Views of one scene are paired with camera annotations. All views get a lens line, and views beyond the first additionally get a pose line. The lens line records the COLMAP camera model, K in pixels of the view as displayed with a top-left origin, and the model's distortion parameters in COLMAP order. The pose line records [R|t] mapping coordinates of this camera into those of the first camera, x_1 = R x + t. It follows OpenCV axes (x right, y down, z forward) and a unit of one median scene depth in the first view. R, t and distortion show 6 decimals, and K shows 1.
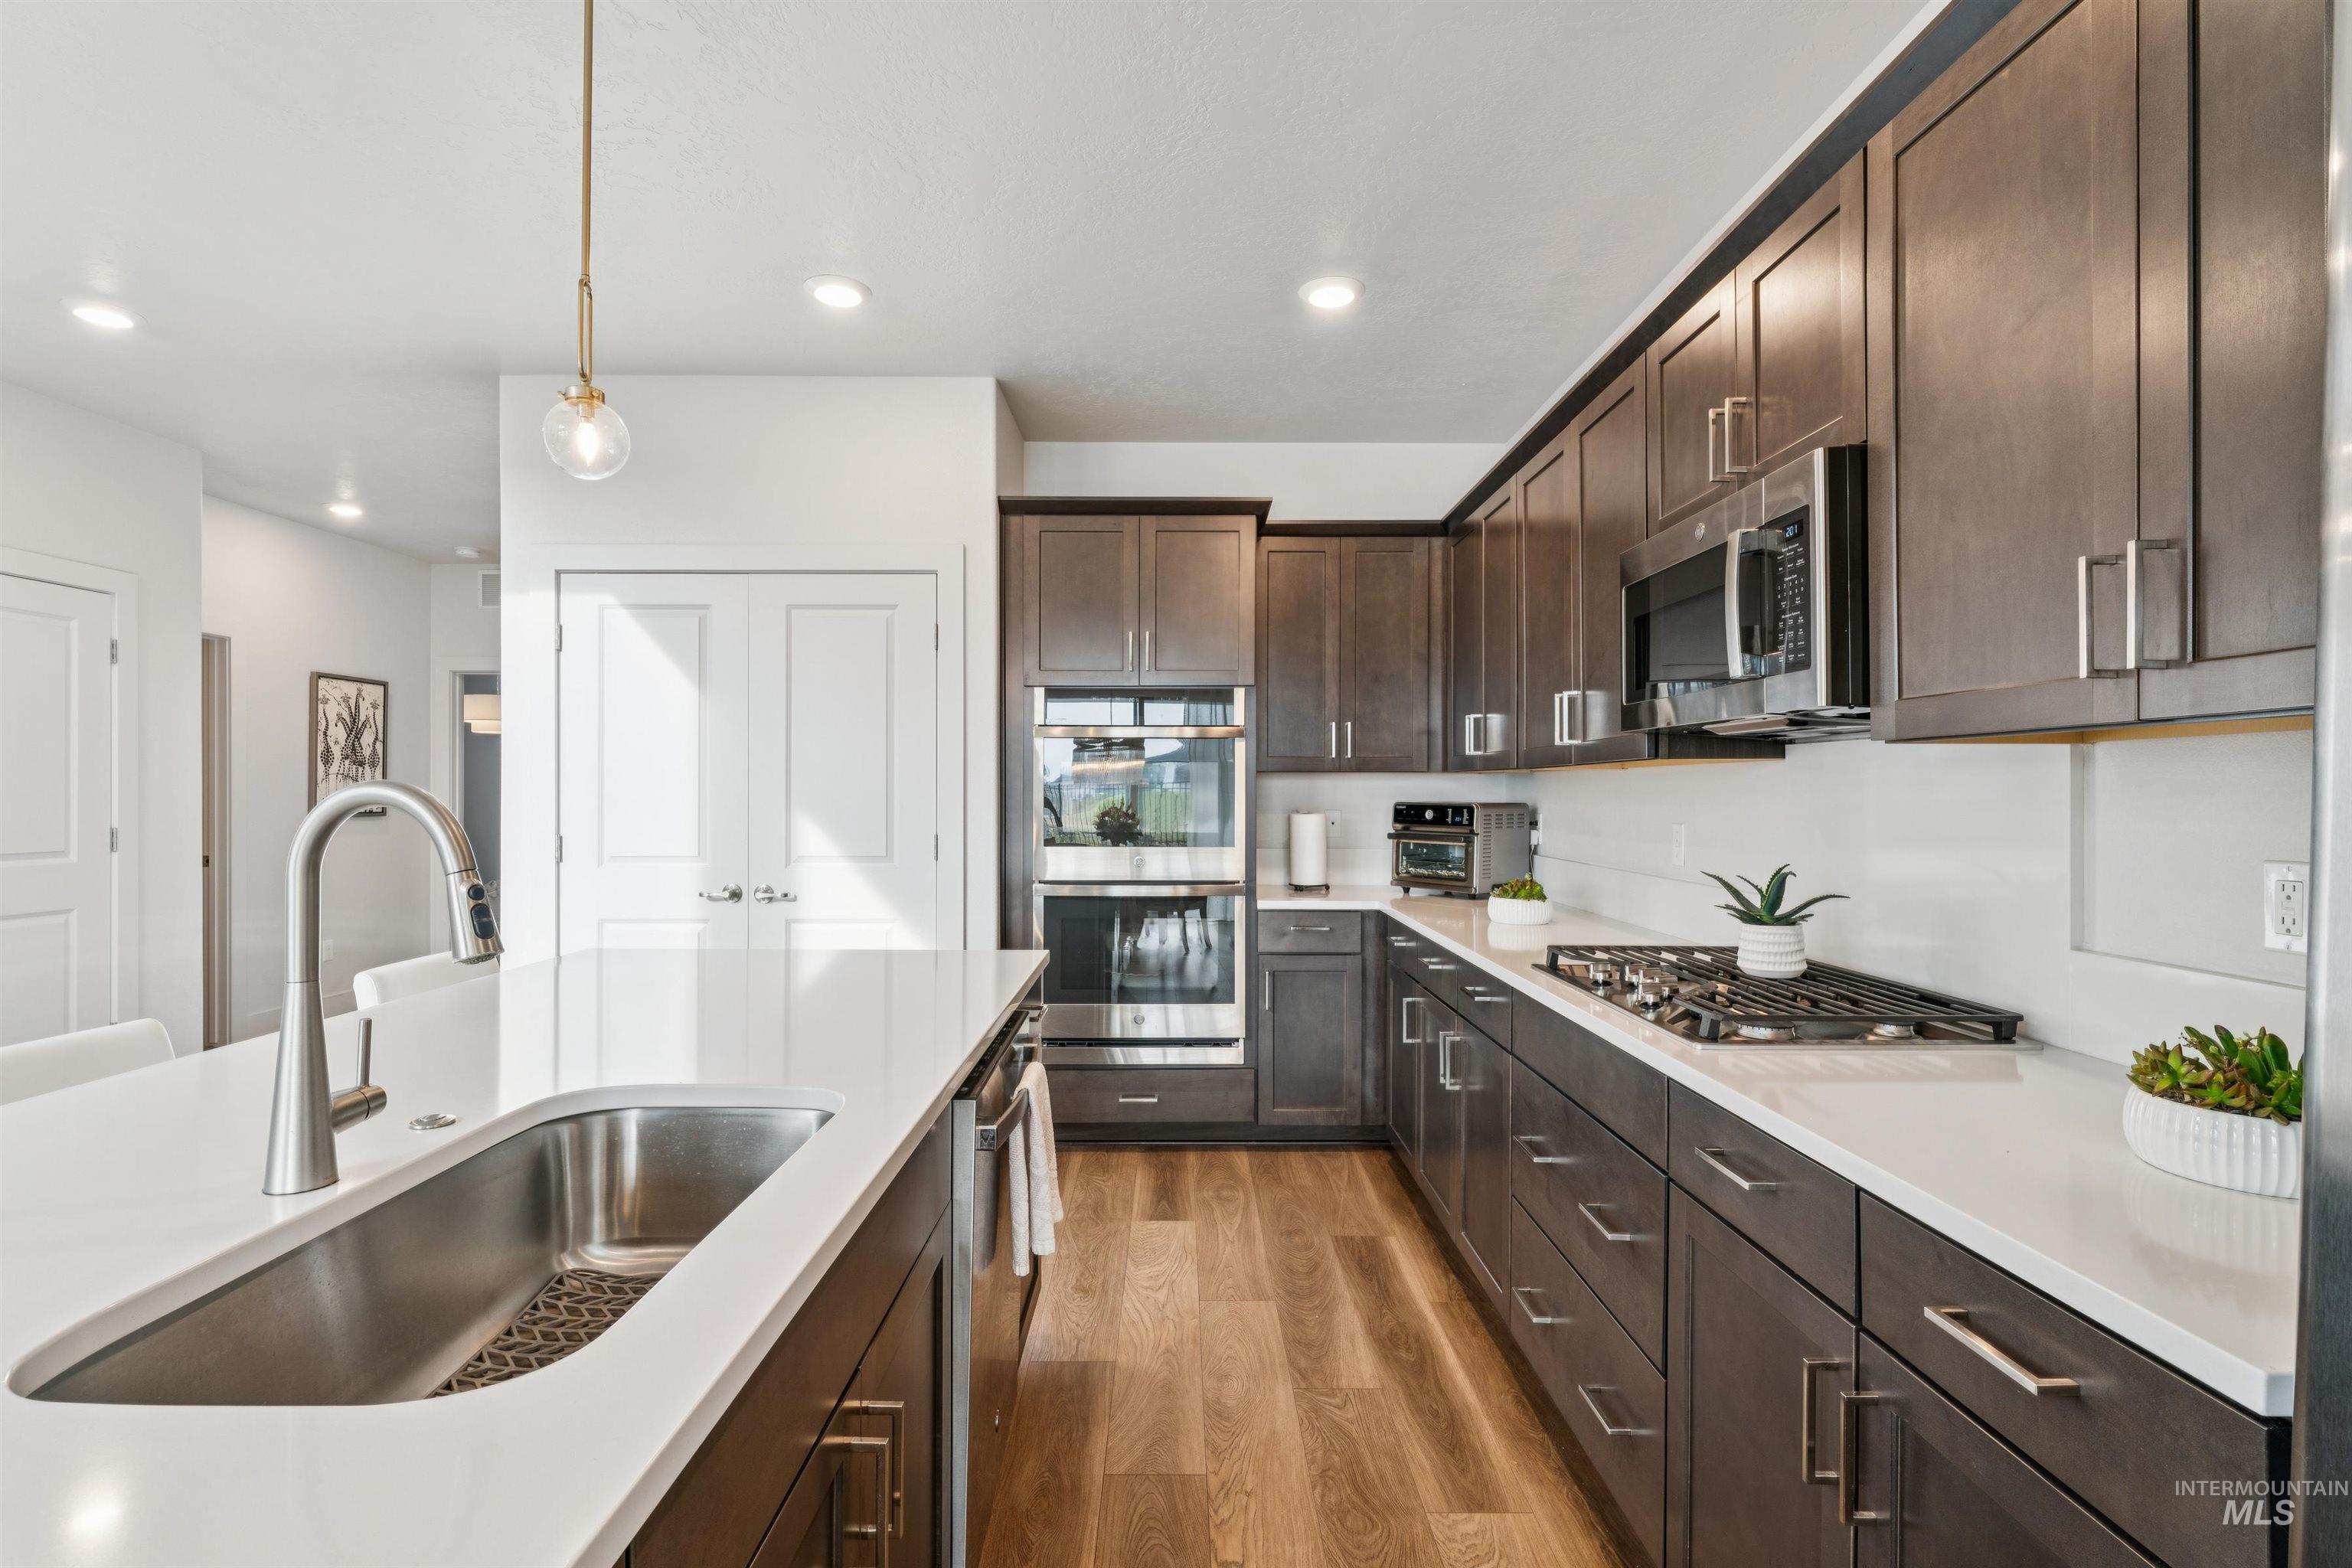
lens RADIAL K [[1075.8, 0, 1176.0], [0, 1075.8, 784.0], [0, 0, 1]] dist [0.000060, 0.000374]
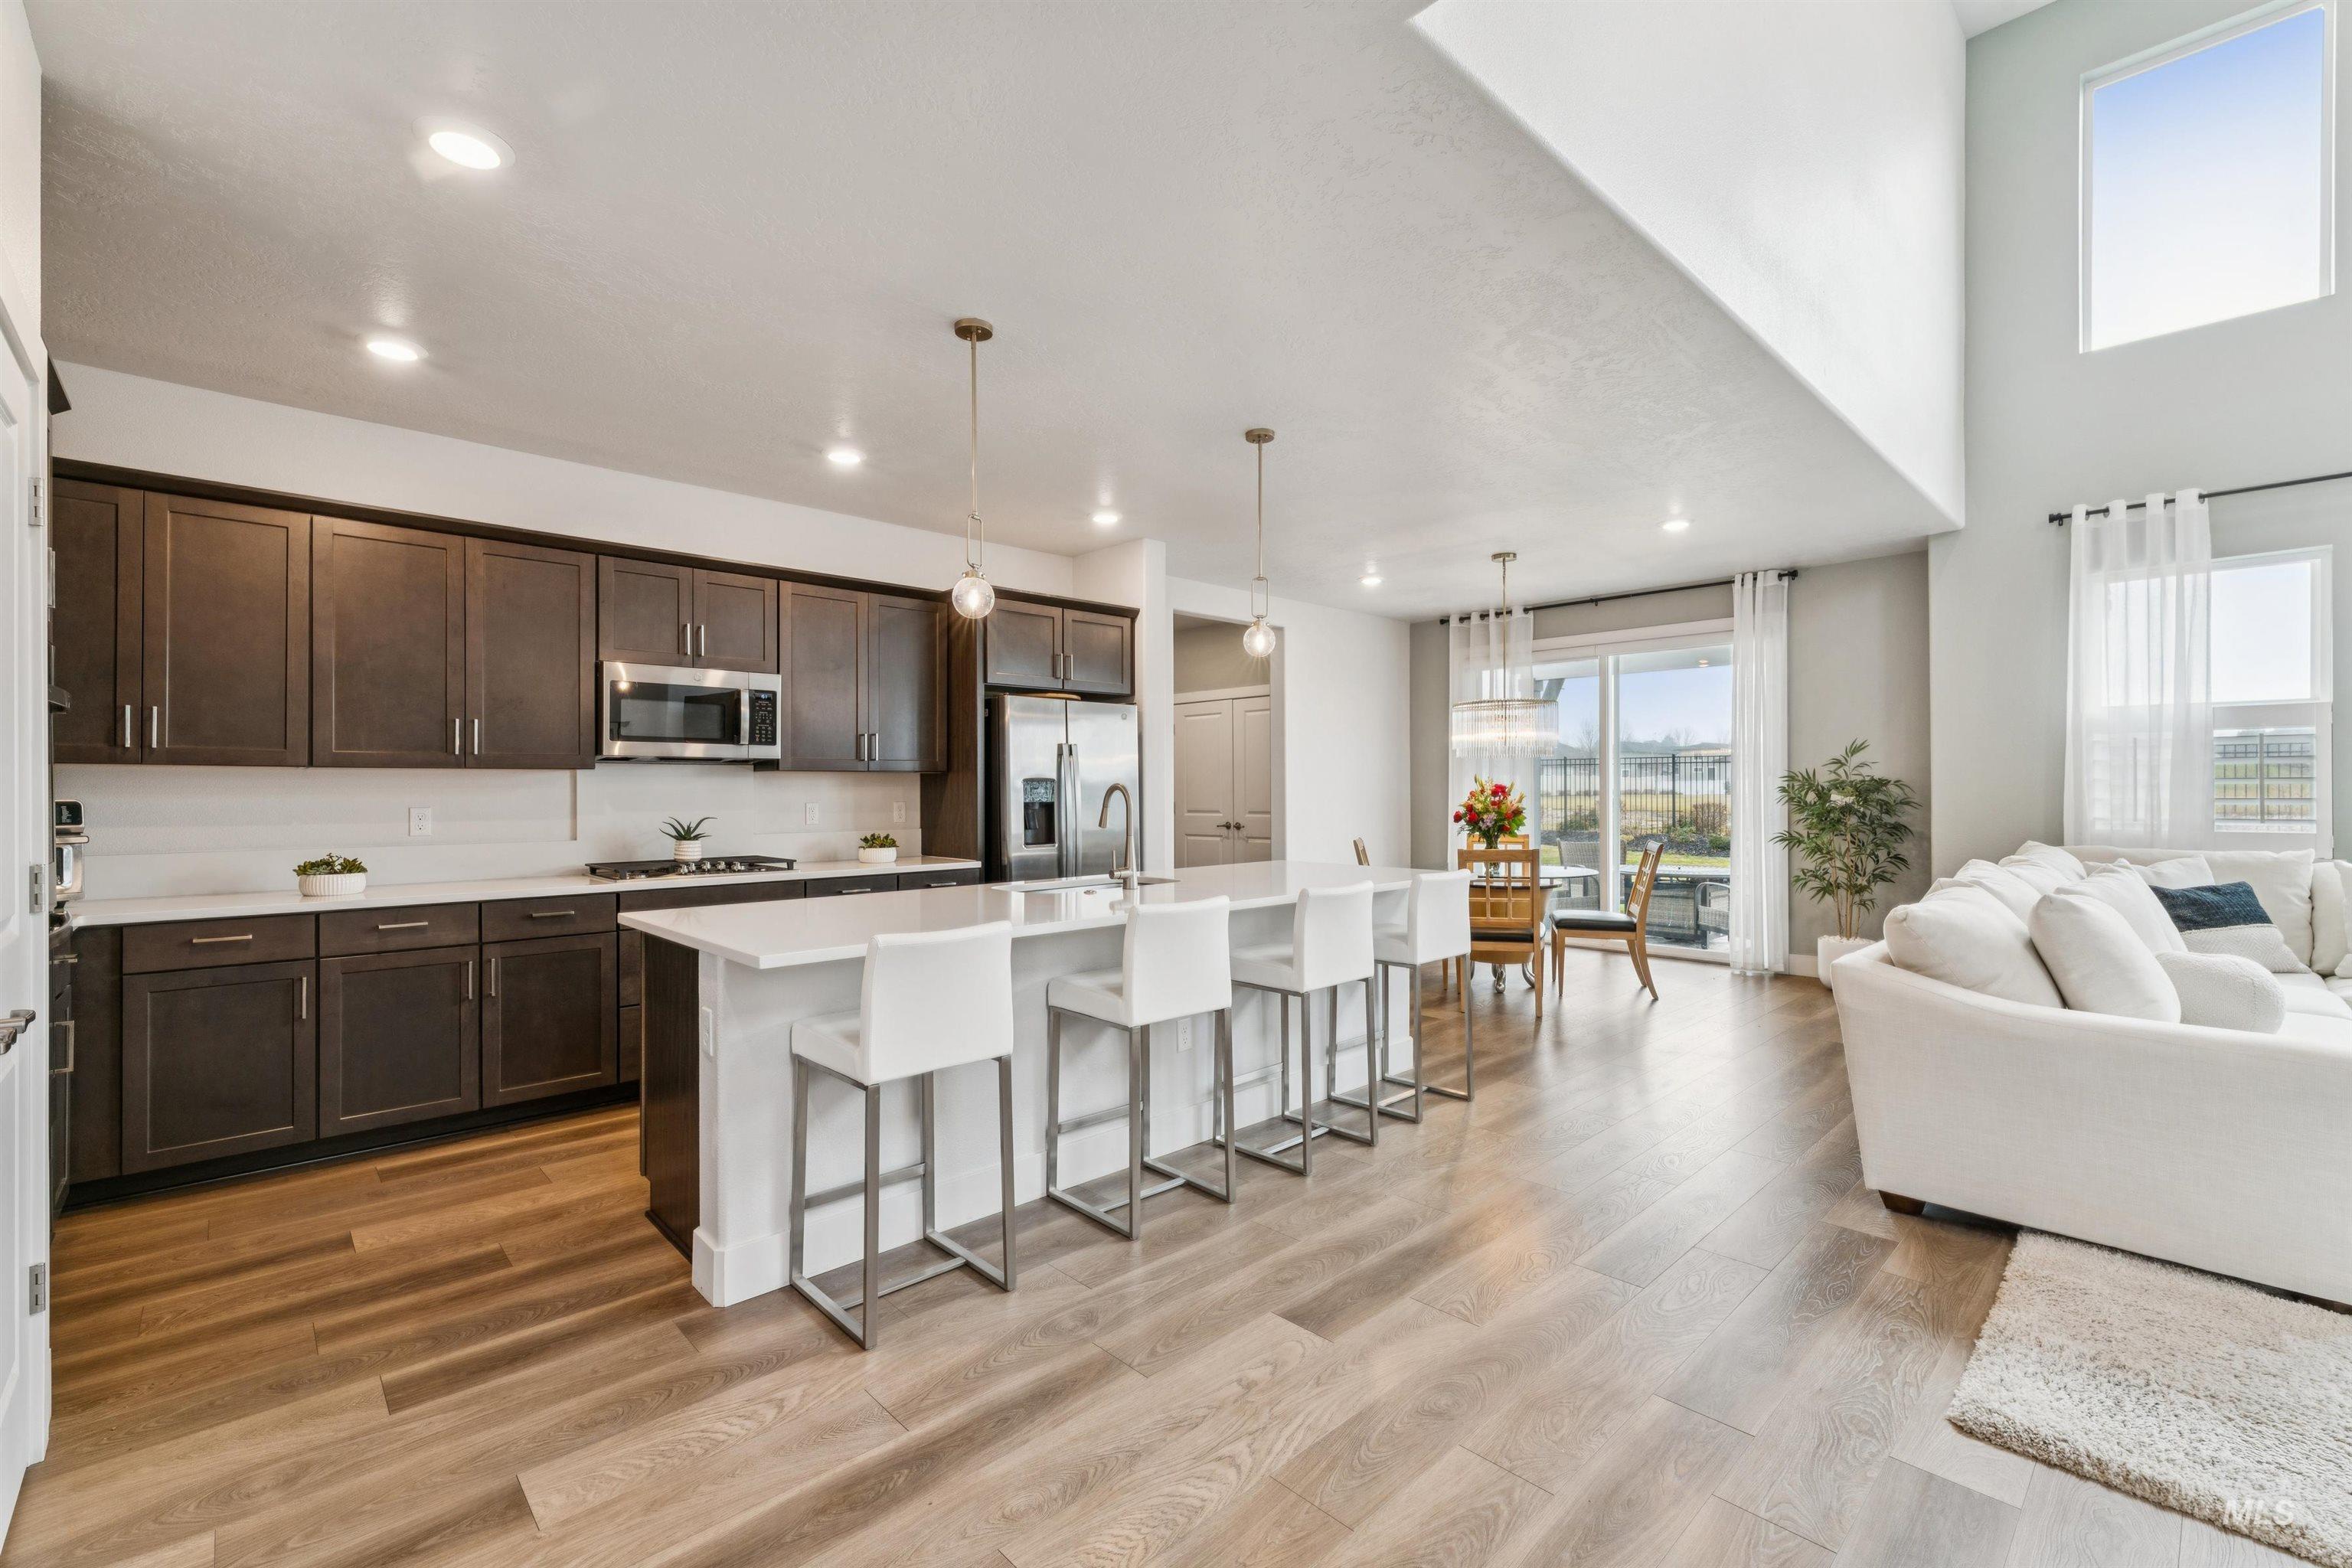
lens RADIAL K [[1008.1, 0, 1176.0], [0, 1008.1, 784.0], [0, 0, 1]] dist [-0.000436, 0.000263]
pose [[-0.680440, 0.002329, 0.732800, -1.006241], [-0.004454, 0.999963, -0.007314, 0.008149], [-0.732790, -0.008240, -0.680405, 0.942744]]
